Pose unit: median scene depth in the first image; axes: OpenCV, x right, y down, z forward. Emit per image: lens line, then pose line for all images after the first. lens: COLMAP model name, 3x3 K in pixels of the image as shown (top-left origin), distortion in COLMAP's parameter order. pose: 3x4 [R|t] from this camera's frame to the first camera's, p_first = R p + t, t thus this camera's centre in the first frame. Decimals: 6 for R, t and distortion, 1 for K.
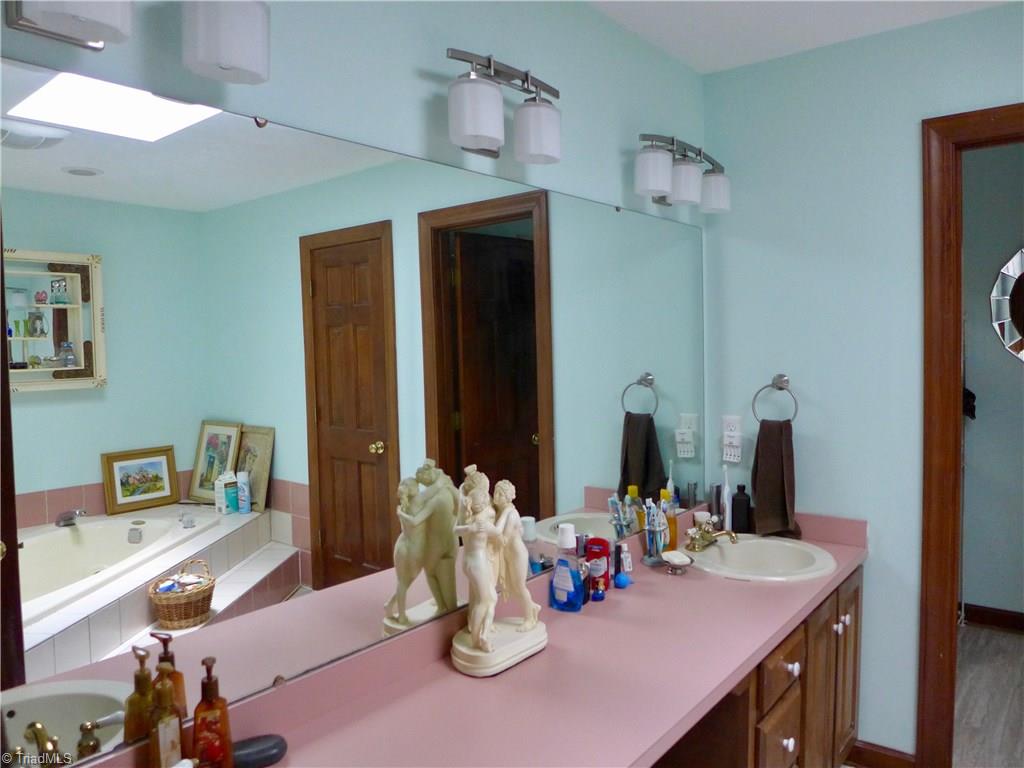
lens RADIAL K [[743.3, 0, 511.7], [0, 743.3, 384.2], [0, 0, 1]] dist [-0.042683, 0.009323]
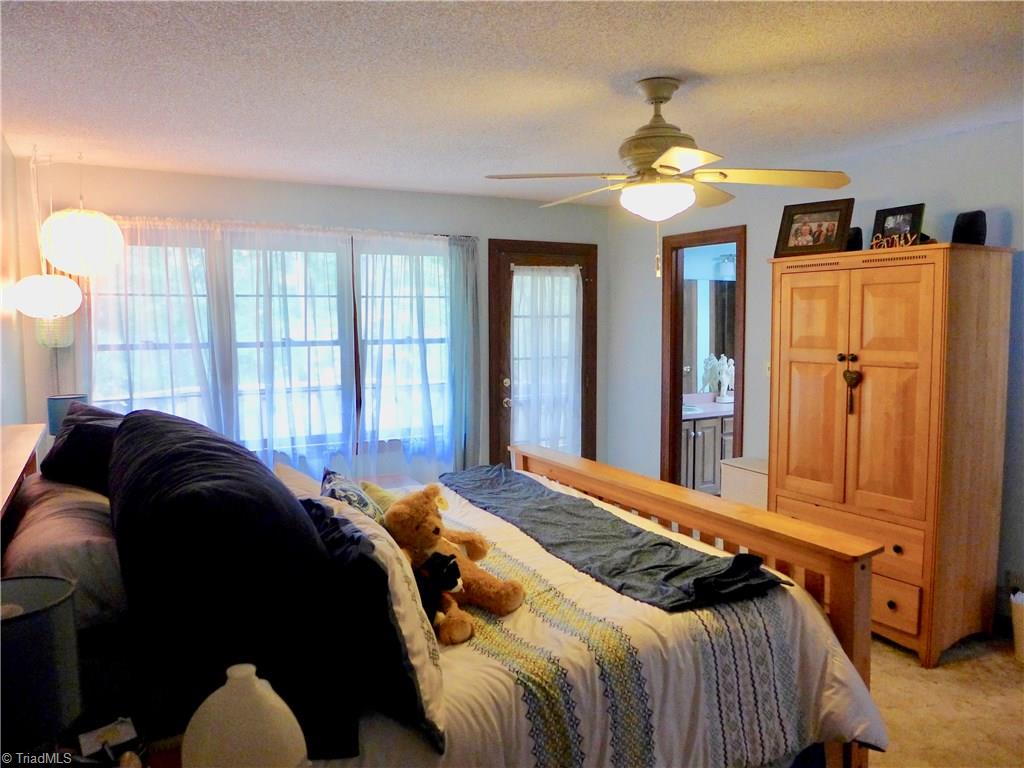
lens RADIAL K [[743.3, 0, 511.7], [0, 743.3, 374.3], [0, 0, 1]] dist [-0.042683, 0.009323]
pose [[0.931937, 0.038533, -0.360568, 0.319647], [-0.032462, 0.999211, 0.022881, 0.155444], [0.361165, -0.009619, 0.932452, -3.034761]]
